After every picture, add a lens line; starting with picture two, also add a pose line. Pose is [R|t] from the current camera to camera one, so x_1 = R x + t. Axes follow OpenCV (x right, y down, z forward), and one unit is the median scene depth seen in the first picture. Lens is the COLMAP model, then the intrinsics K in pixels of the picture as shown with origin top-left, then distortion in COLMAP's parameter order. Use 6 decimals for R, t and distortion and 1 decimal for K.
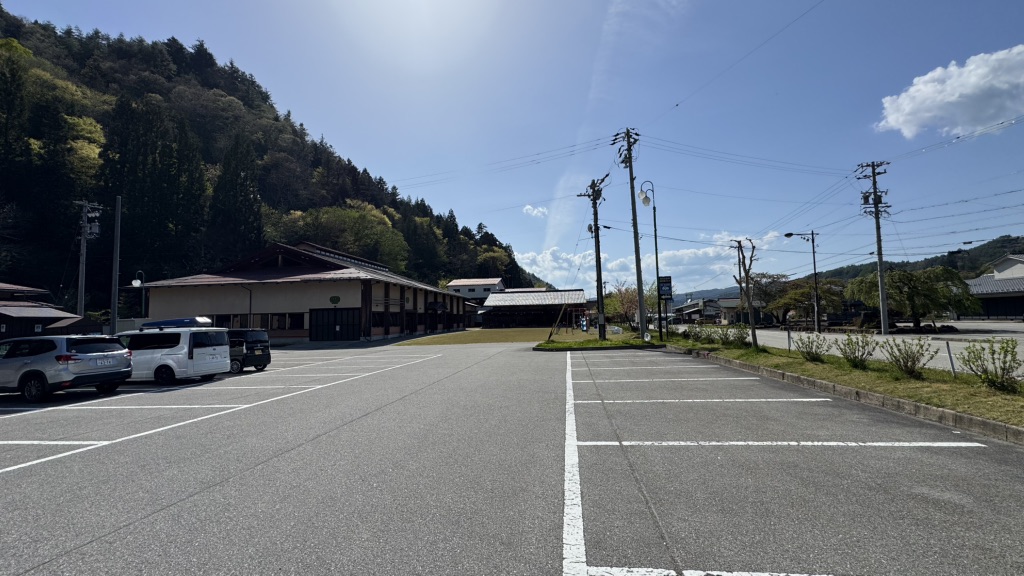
lens RADIAL K [[405.9, 0, 510.9], [0, 405.9, 291.0], [0, 0, 1]] dist [-0.000509, -0.000112]
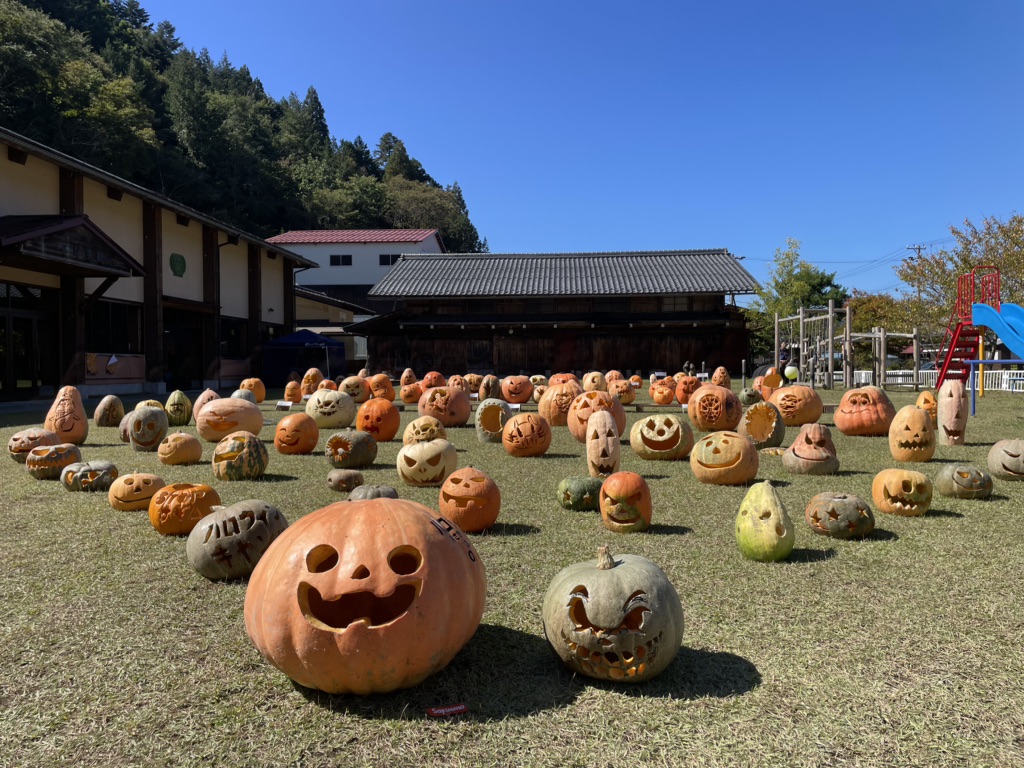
lens RADIAL K [[734.2, 0, 512.0], [0, 734.2, 384.0], [0, 0, 1]] dist [0.040882, -0.000991]
pose [[0.996805, 0.017418, 0.077952, -0.004272], [-0.024116, 0.996018, 0.085831, 0.023042], [-0.076146, -0.087436, 0.993256, 0.232453]]
